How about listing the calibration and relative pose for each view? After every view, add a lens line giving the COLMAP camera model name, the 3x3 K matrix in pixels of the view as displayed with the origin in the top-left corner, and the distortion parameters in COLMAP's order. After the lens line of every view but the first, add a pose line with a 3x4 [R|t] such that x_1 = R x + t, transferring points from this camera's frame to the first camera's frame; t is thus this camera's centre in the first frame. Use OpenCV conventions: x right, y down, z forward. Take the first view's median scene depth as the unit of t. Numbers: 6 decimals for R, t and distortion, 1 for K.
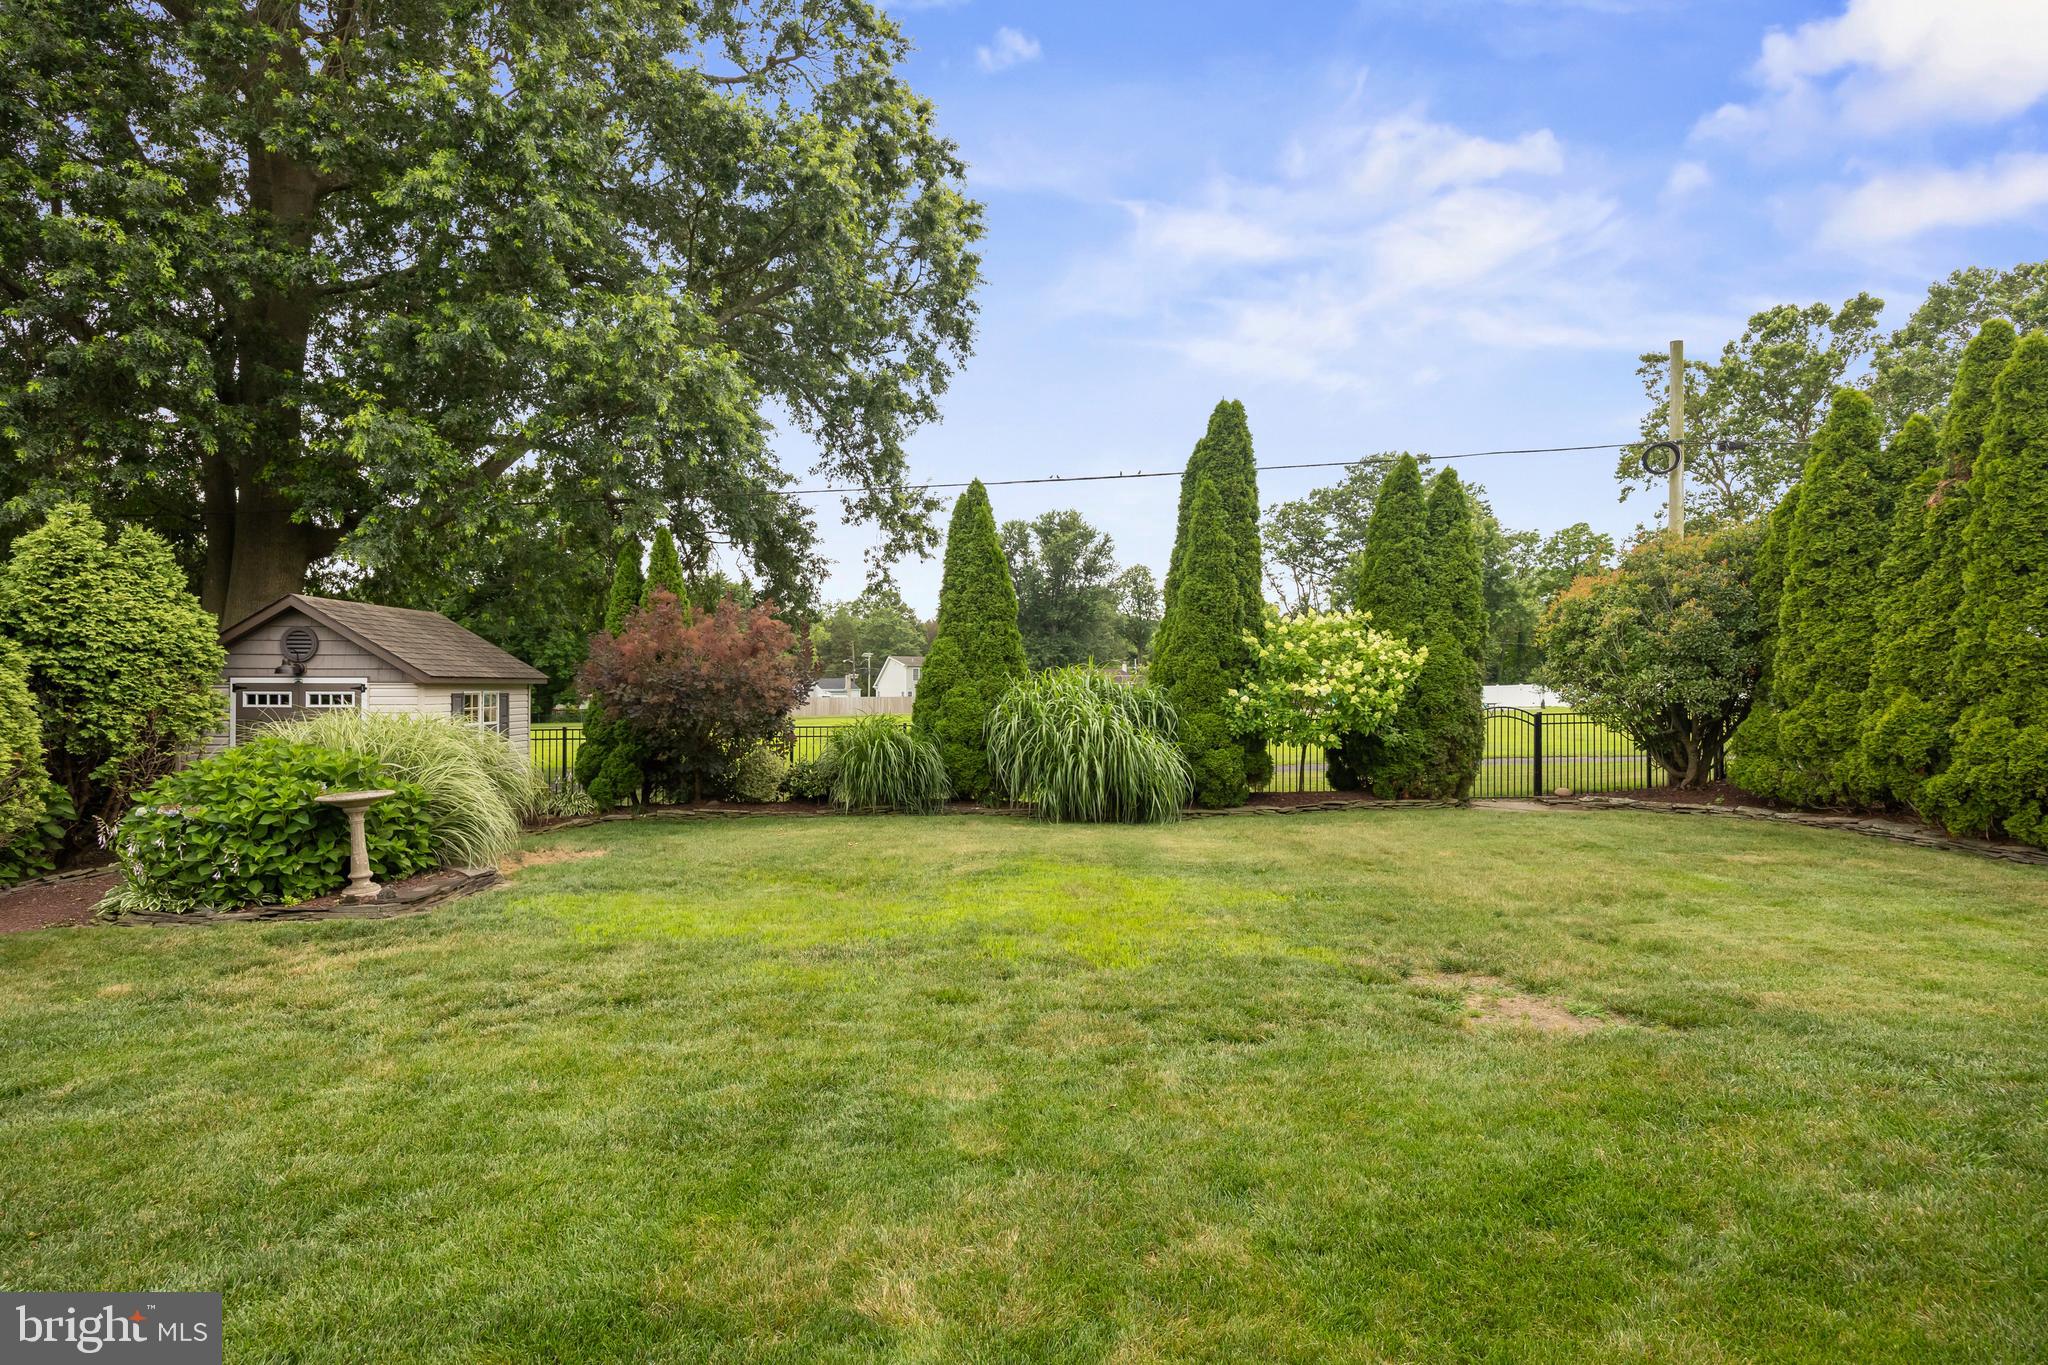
lens RADIAL K [[1036.5, 0, 1024.0], [0, 1036.5, 682.5], [0, 0, 1]] dist [0.004235, -0.007089]
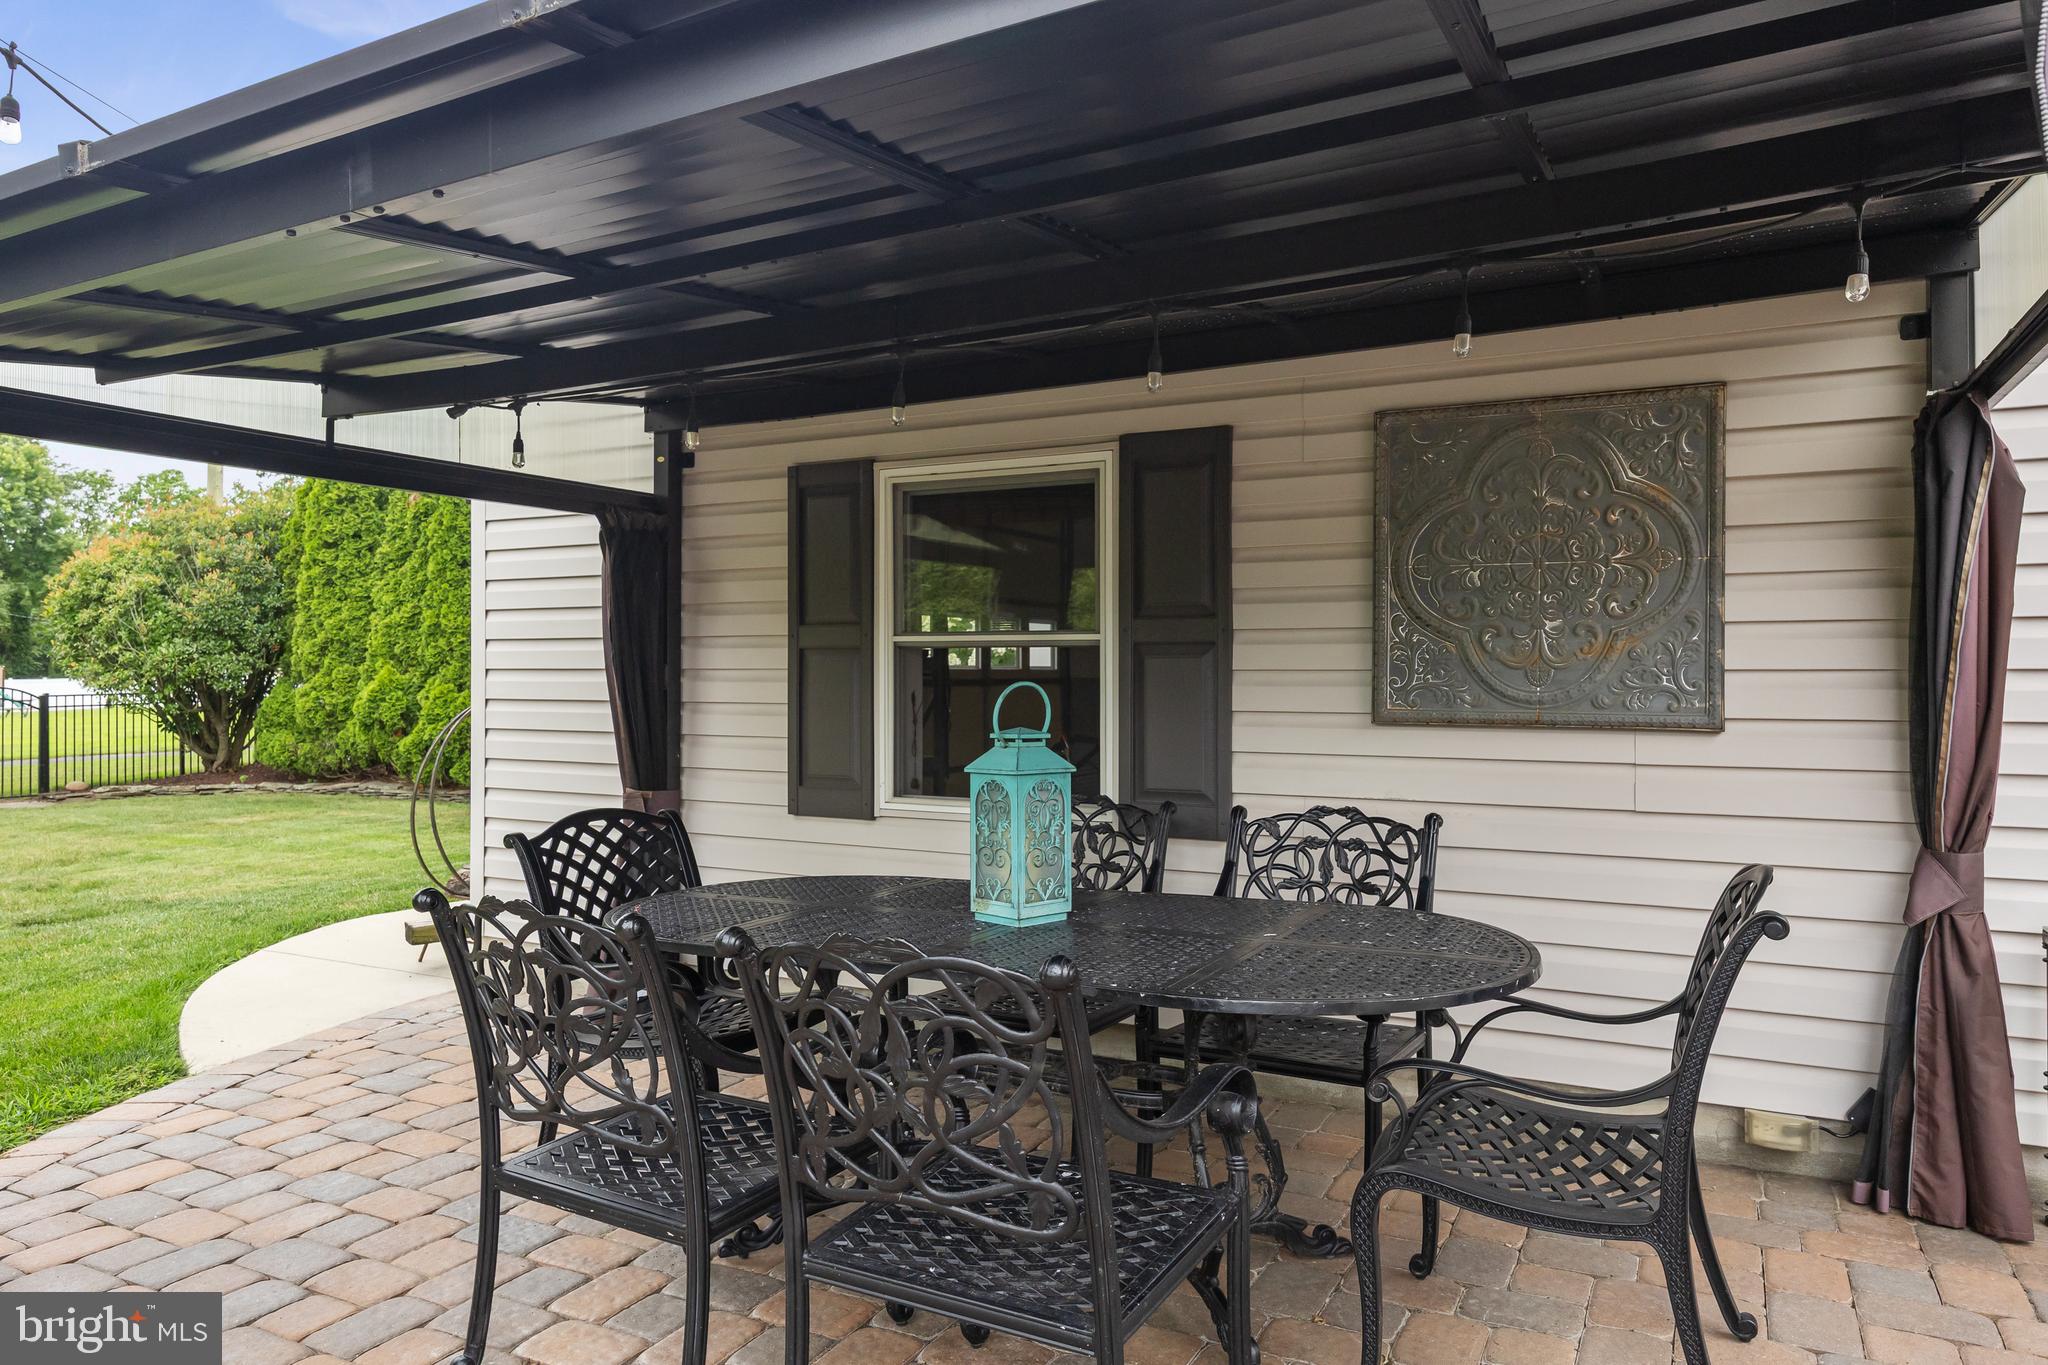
lens RADIAL K [[1319.7, 0, 1024.0], [0, 1319.7, 682.5], [0, 0, 1]] dist [-0.008433, 0.001206]
pose [[0.487520, -0.001306, 0.873111, -0.052253], [-0.000227, 0.999999, 0.001623, 0.020537], [-0.873112, -0.000989, 0.487519, -0.240576]]
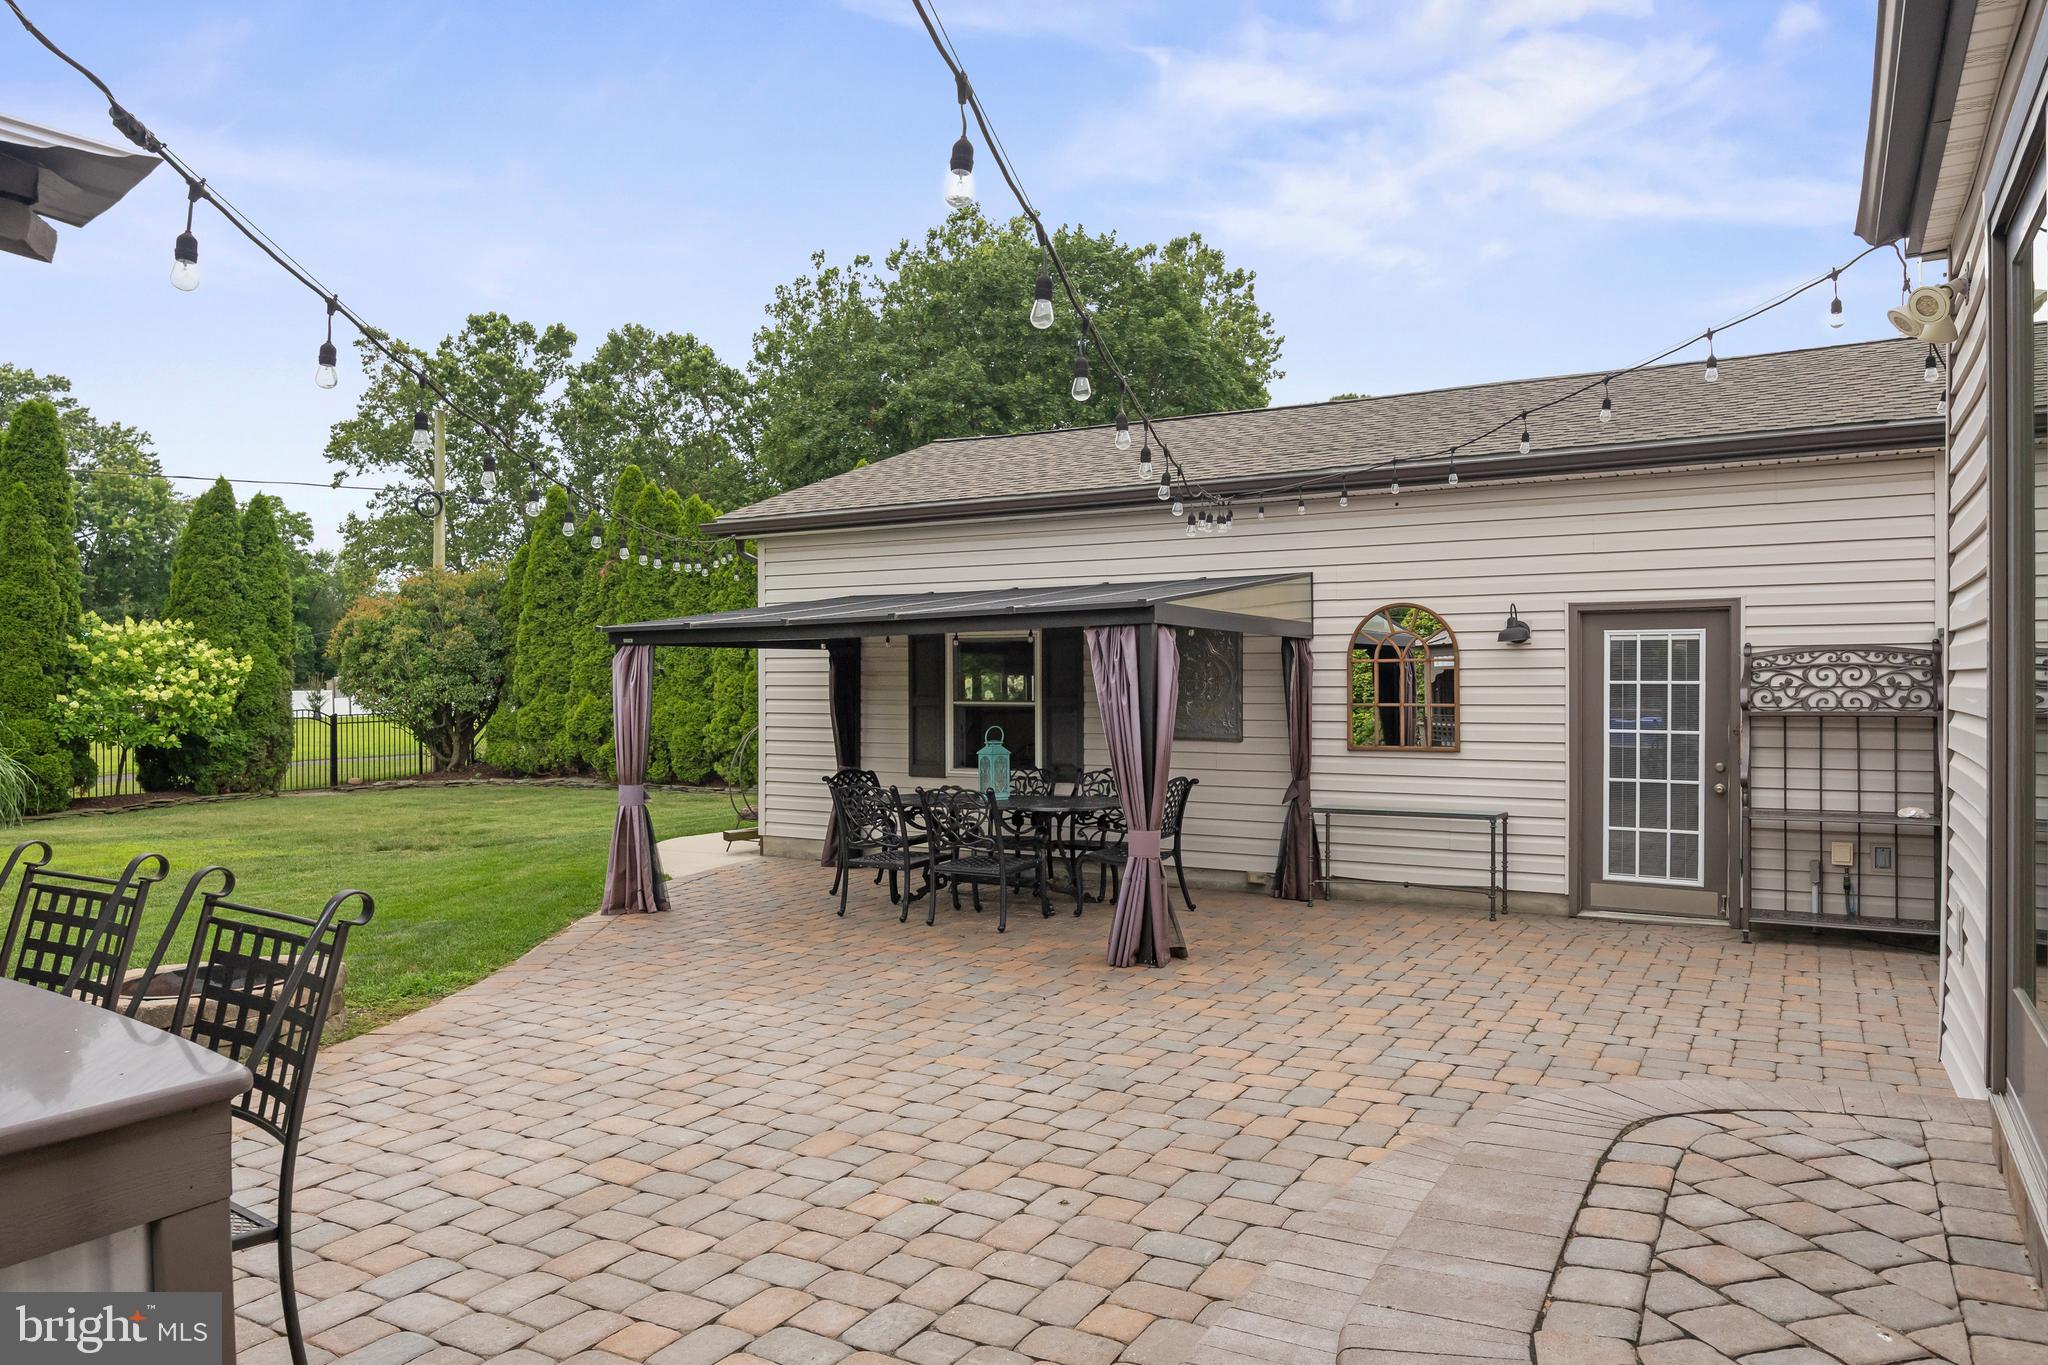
lens RADIAL K [[1319.7, 0, 1024.0], [0, 1319.7, 682.5], [0, 0, 1]] dist [-0.008433, 0.001206]
pose [[0.521421, 0.002346, 0.853297, -0.406960], [0.002908, 0.999986, -0.004526, 0.003038], [-0.853295, 0.004841, 0.521406, -0.482098]]
